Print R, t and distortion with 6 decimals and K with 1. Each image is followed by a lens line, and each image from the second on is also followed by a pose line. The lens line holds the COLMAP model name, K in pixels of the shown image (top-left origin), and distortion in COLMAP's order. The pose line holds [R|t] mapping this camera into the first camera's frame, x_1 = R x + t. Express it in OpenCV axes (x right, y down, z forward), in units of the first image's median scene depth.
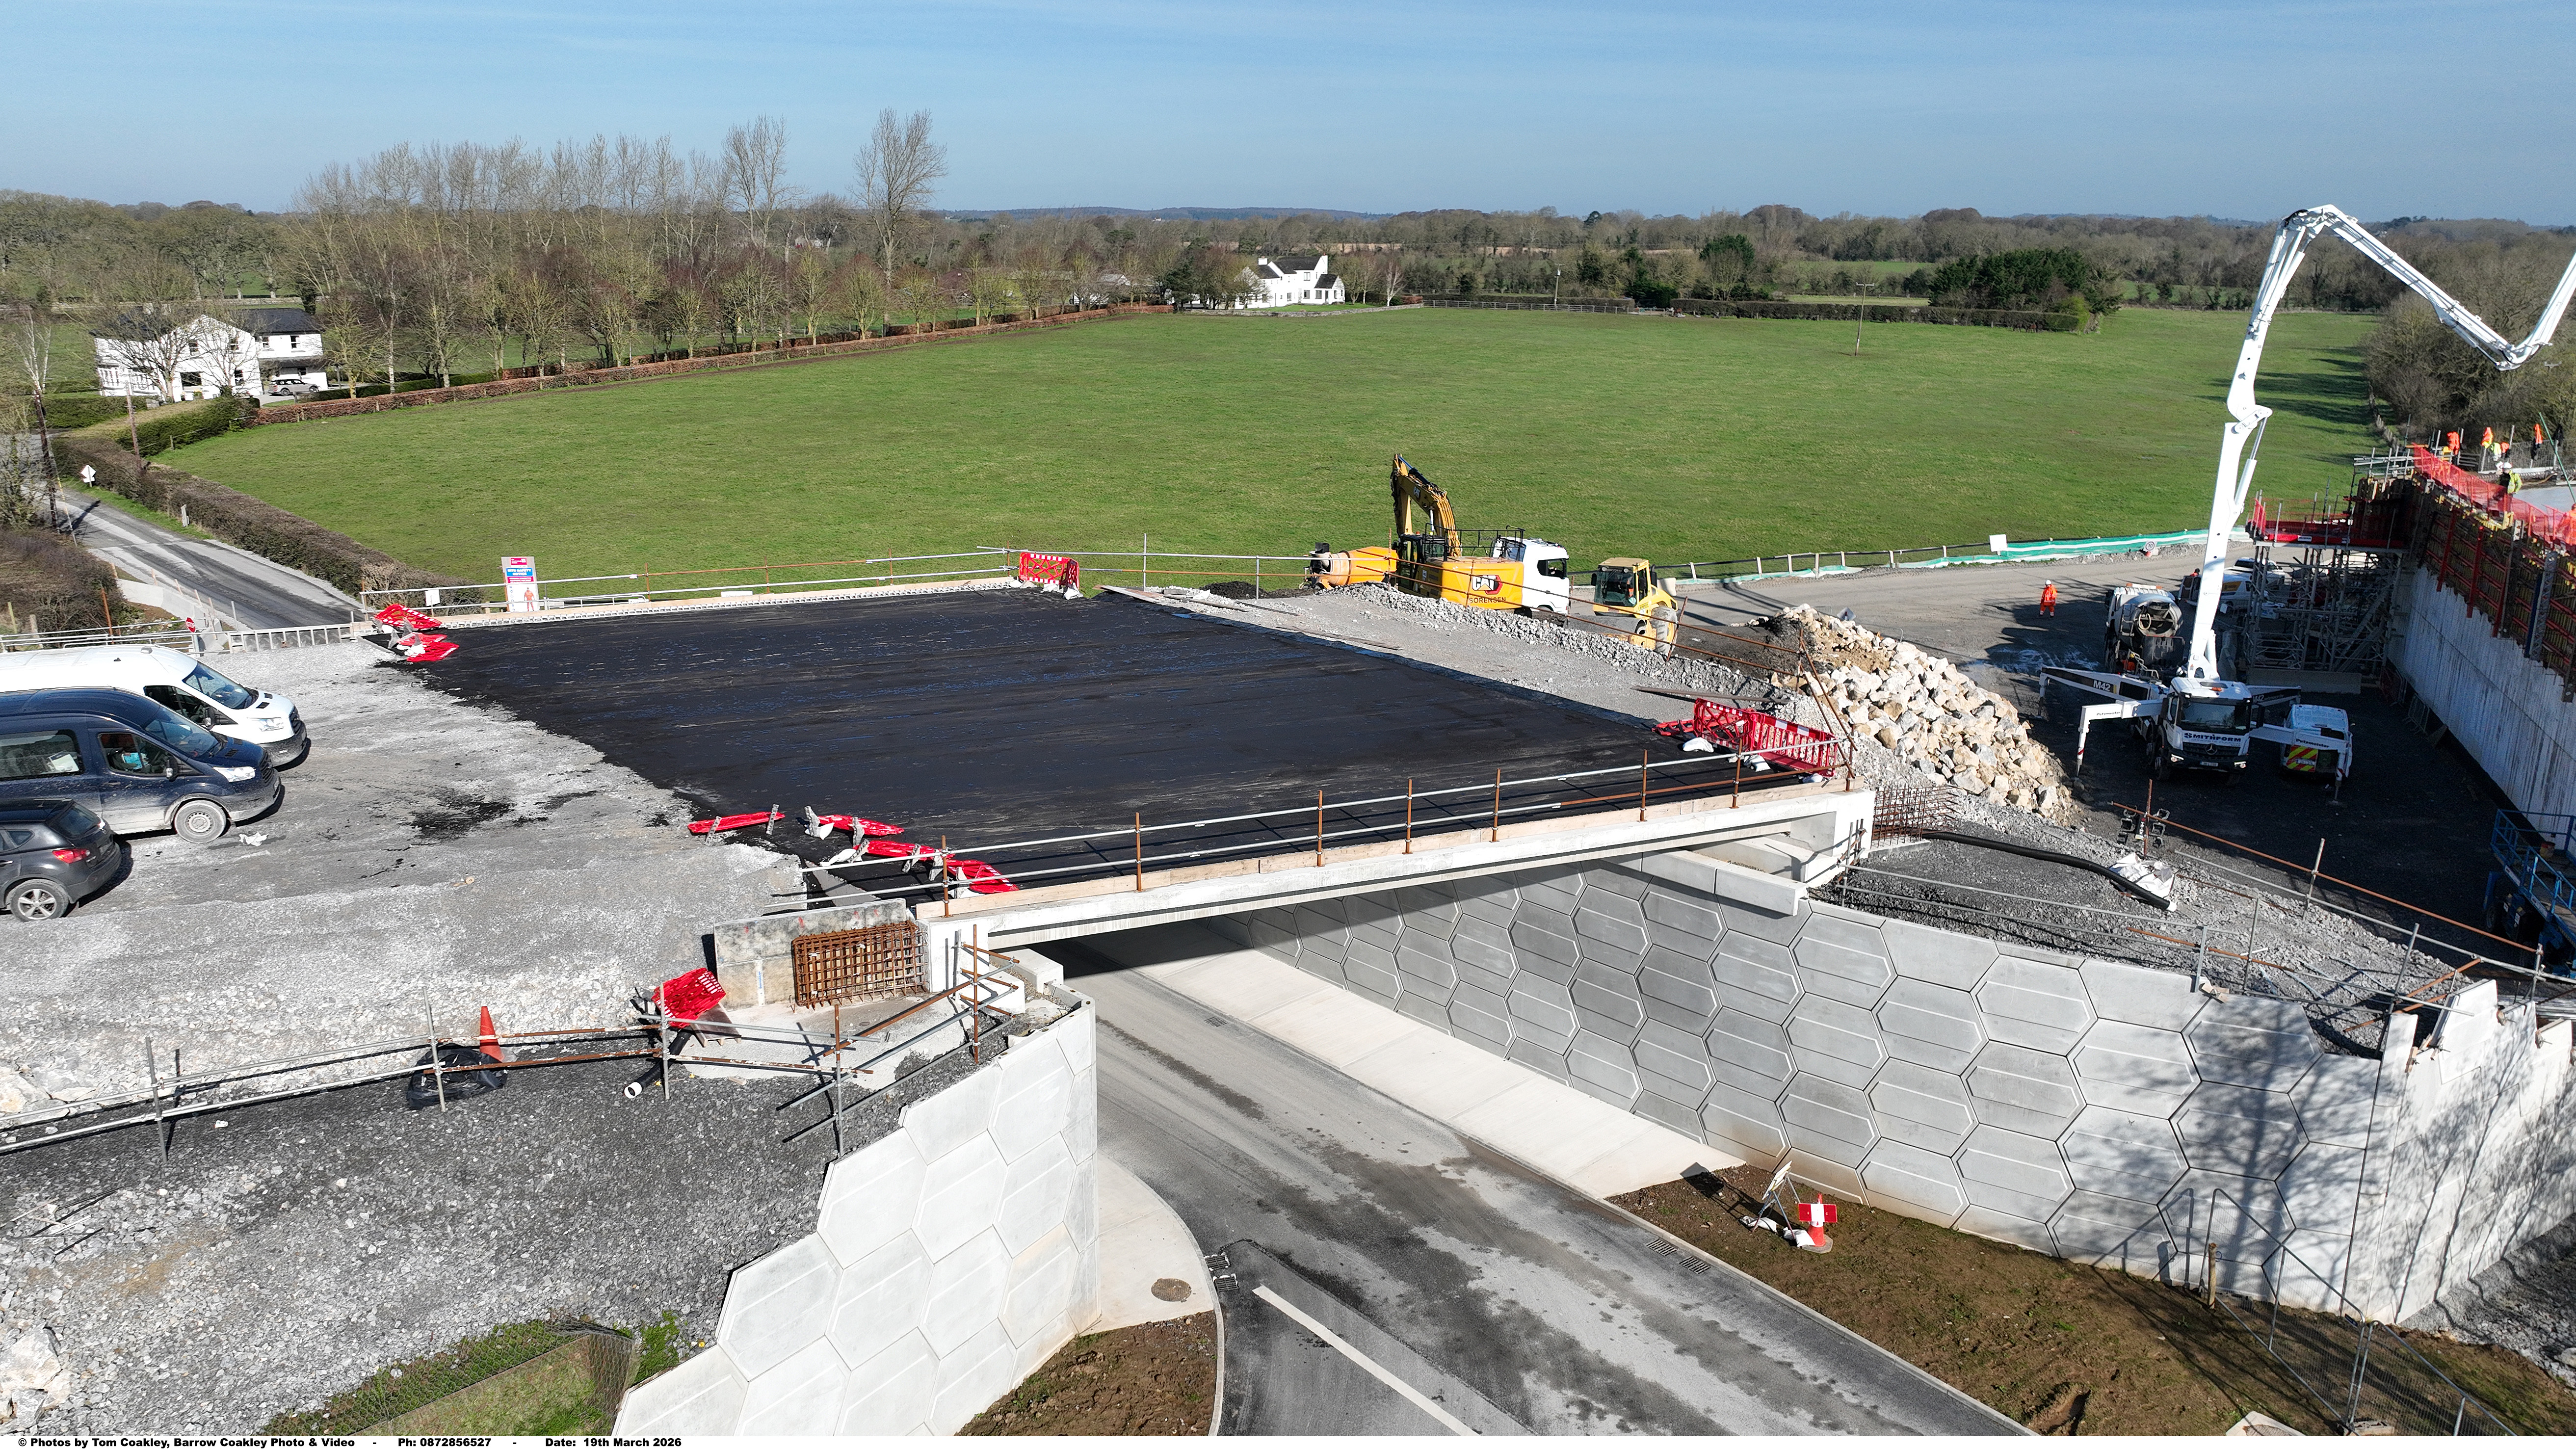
lens RADIAL K [[1814.9, 0, 1292.7], [0, 1814.9, 726.2], [0, 0, 1]] dist [-0.000353, 0.015910]
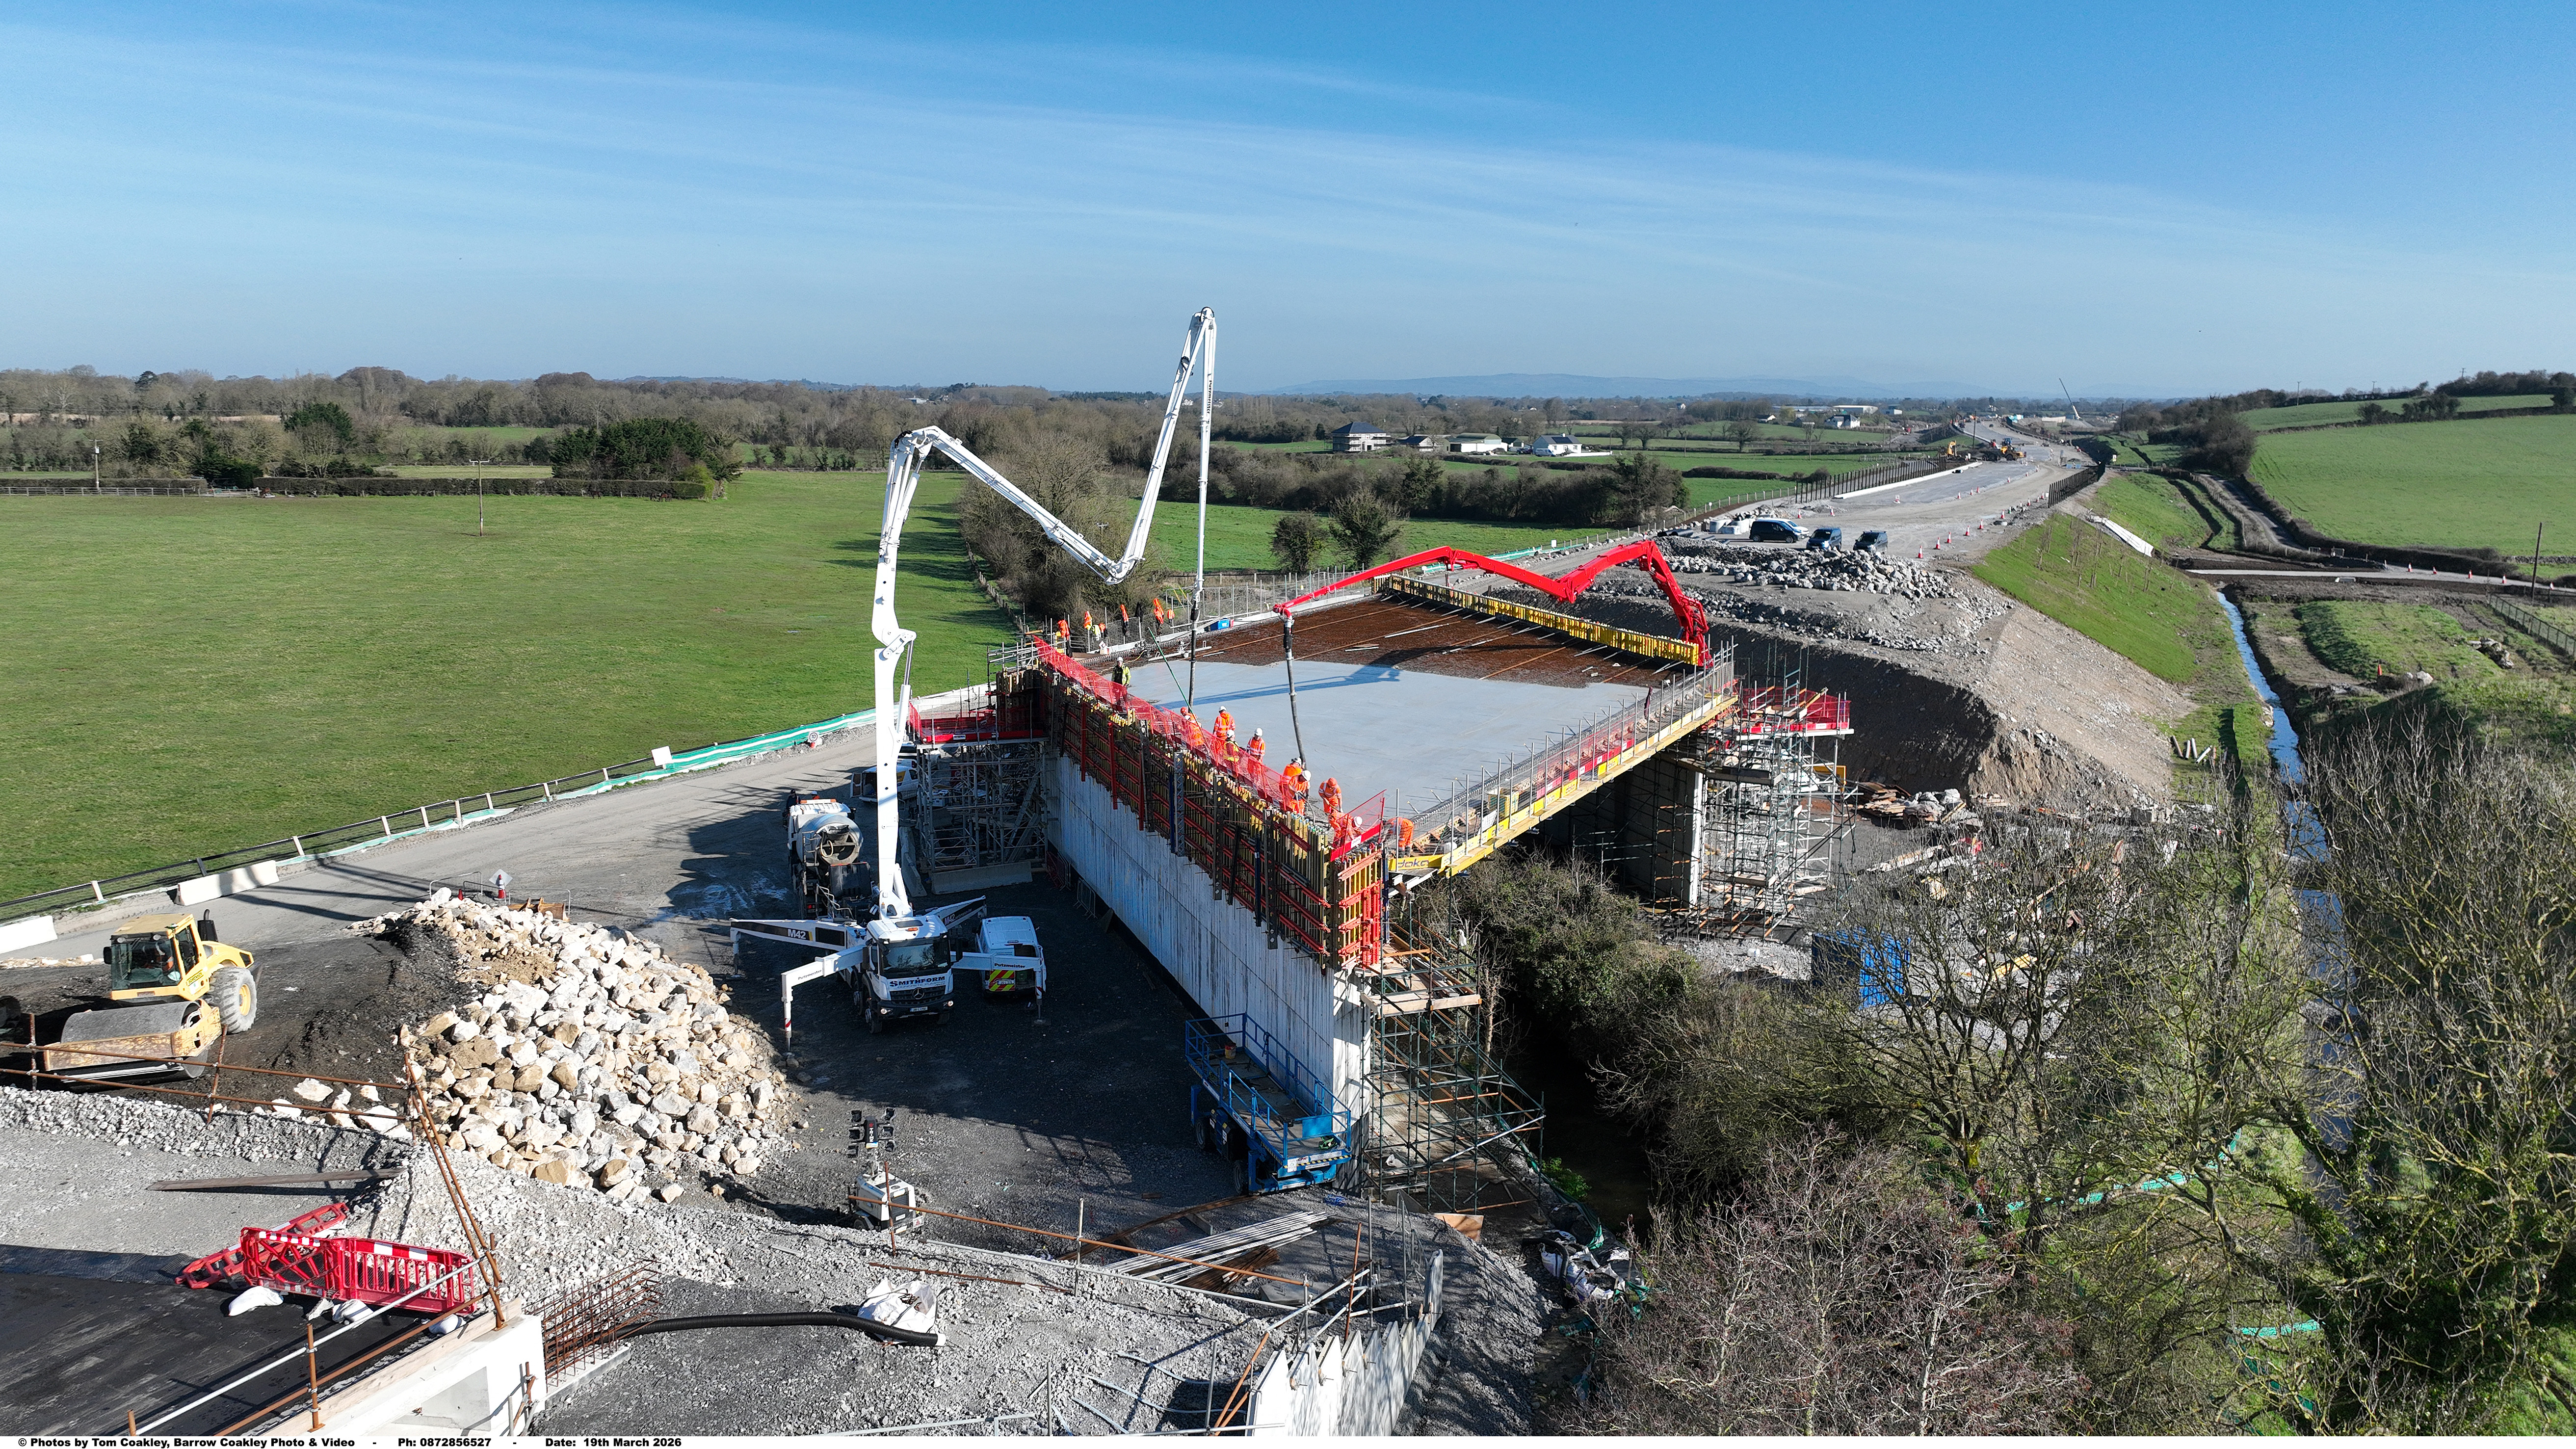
lens RADIAL K [[1814.9, 0, 1287.3], [0, 1814.9, 728.1], [0, 0, 1]] dist [-0.000353, 0.015910]
pose [[0.759655, -0.117771, 0.639574, 0.065521], [0.170446, 0.985142, -0.021043, -0.068245], [-0.627593, 0.124998, 0.768442, 0.139377]]
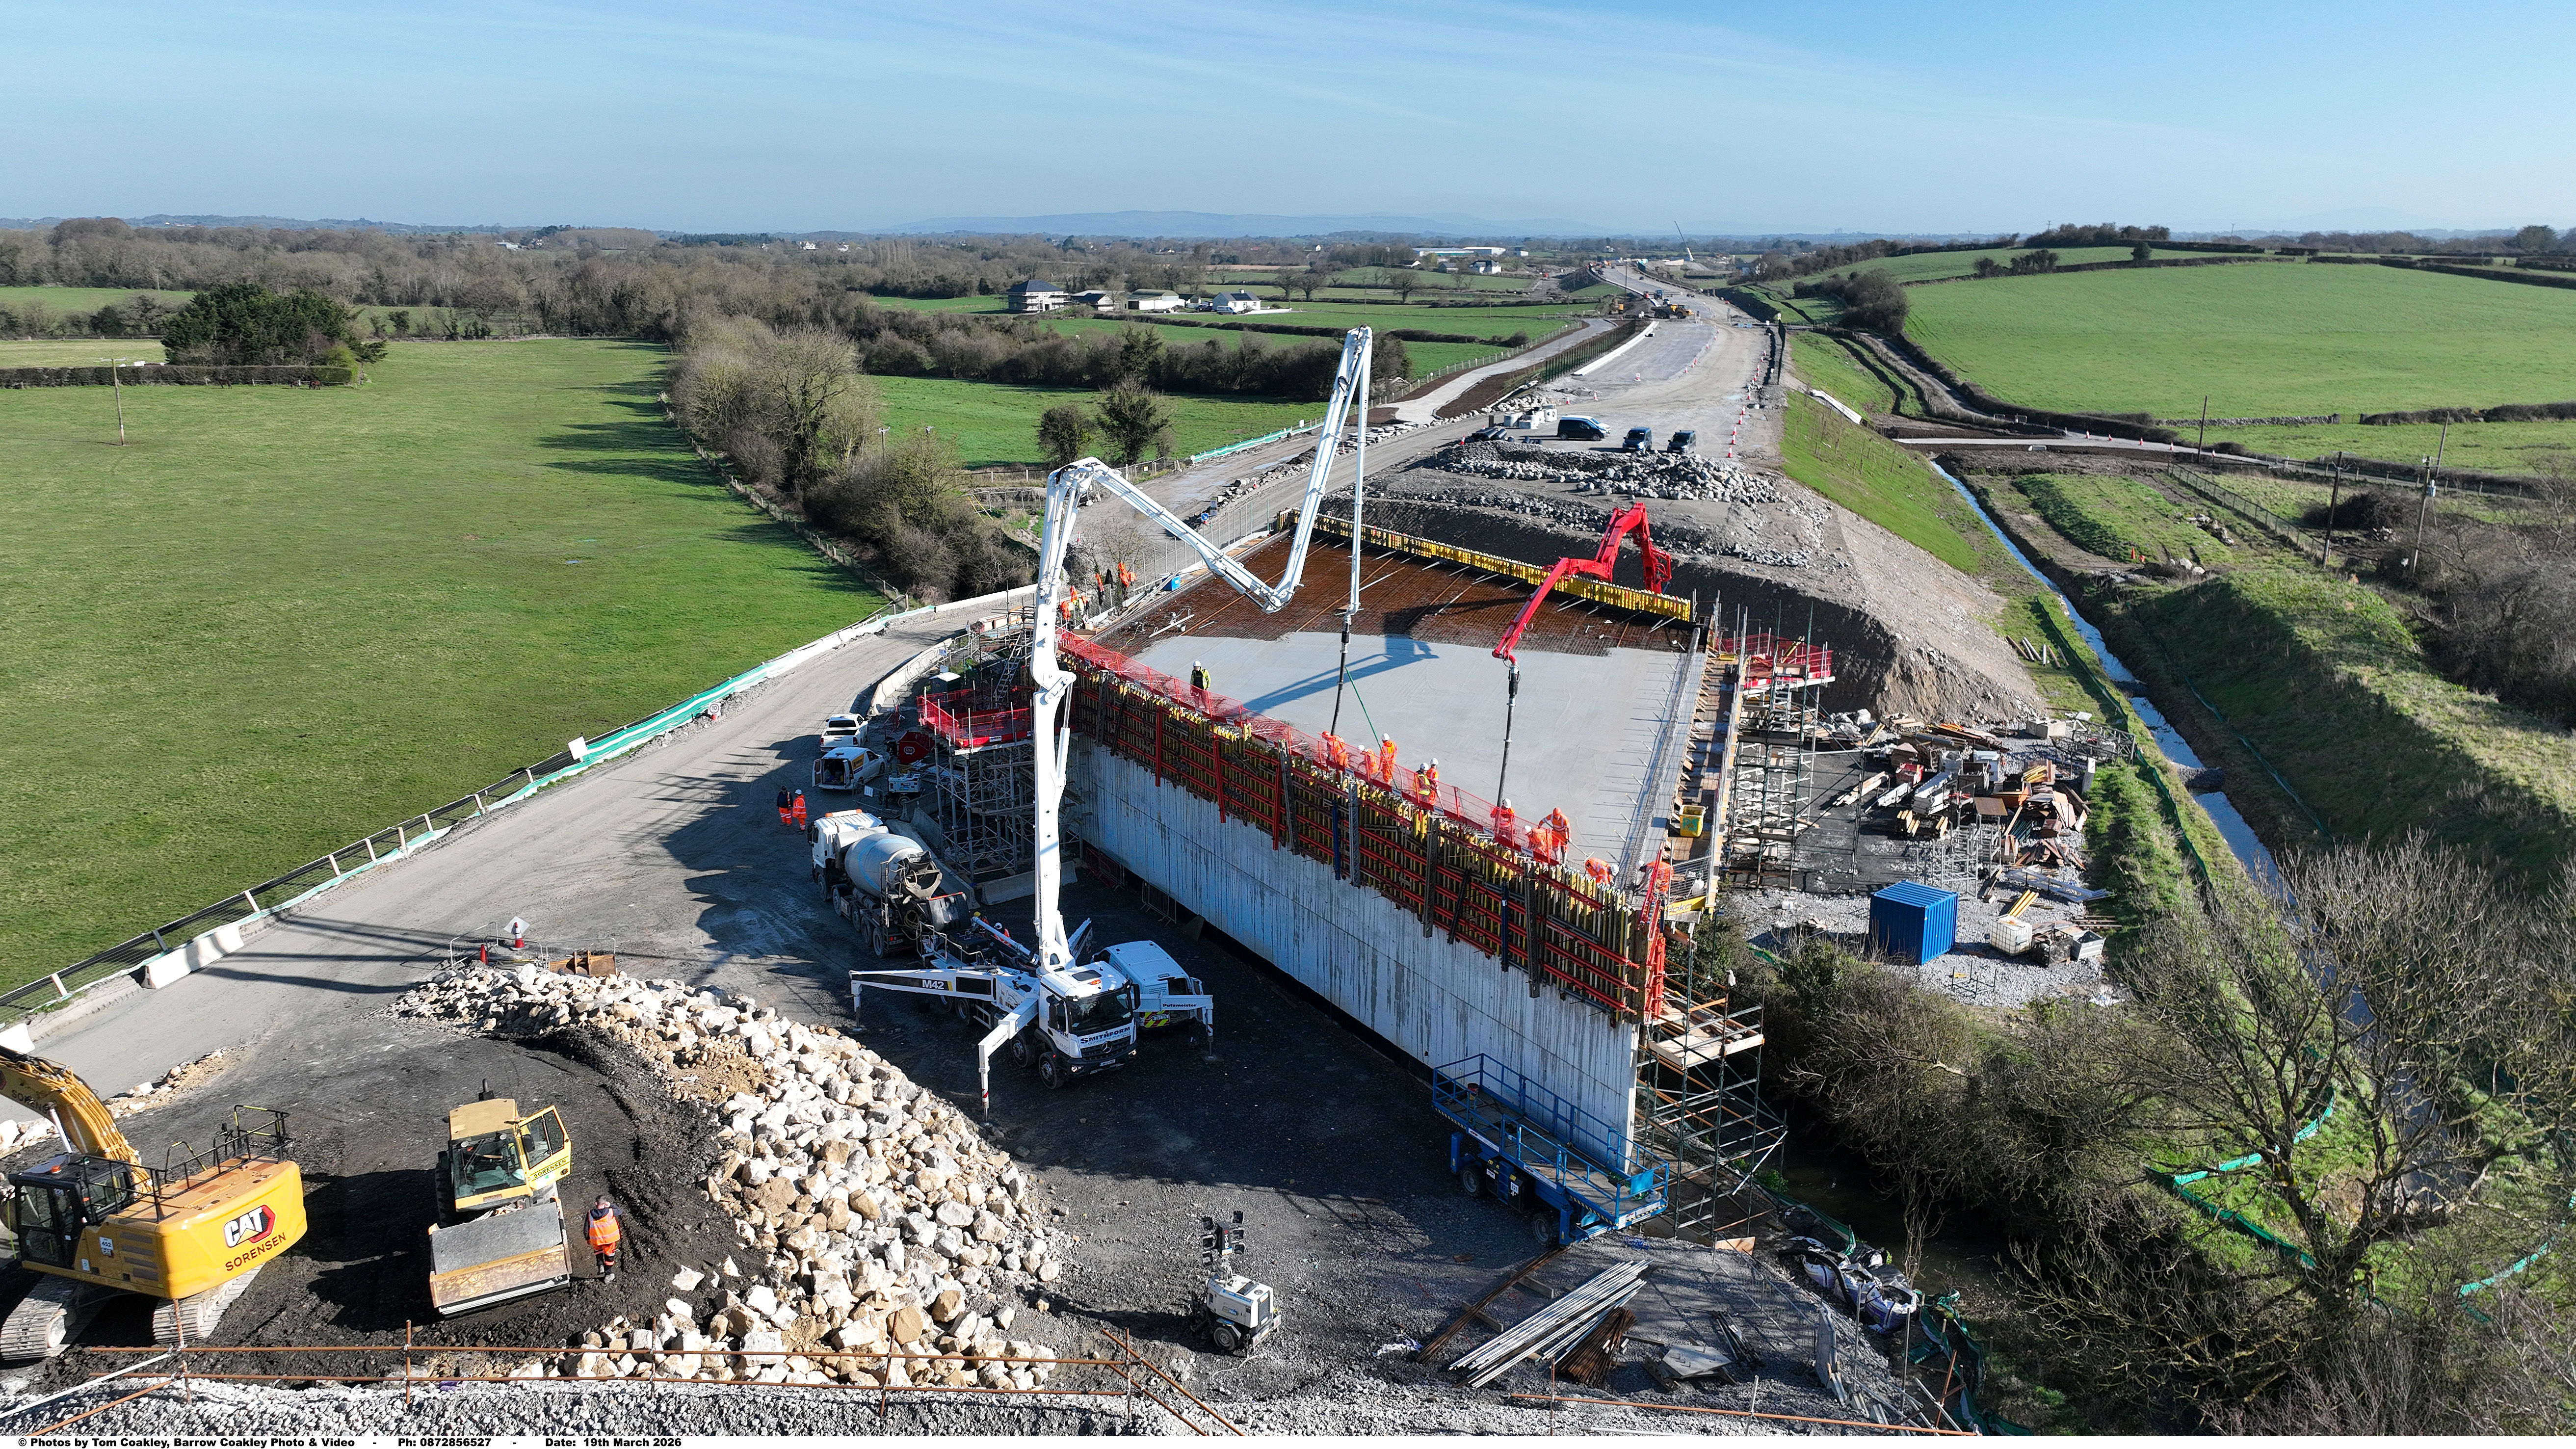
lens RADIAL K [[1814.9, 0, 1287.9], [0, 1814.9, 727.0], [0, 0, 1]] dist [-0.000353, 0.015910]
pose [[0.613429, -0.210034, 0.761308, -0.095743], [0.209885, 0.972677, 0.099232, -0.209245], [-0.761350, 0.098916, 0.640752, 0.321769]]
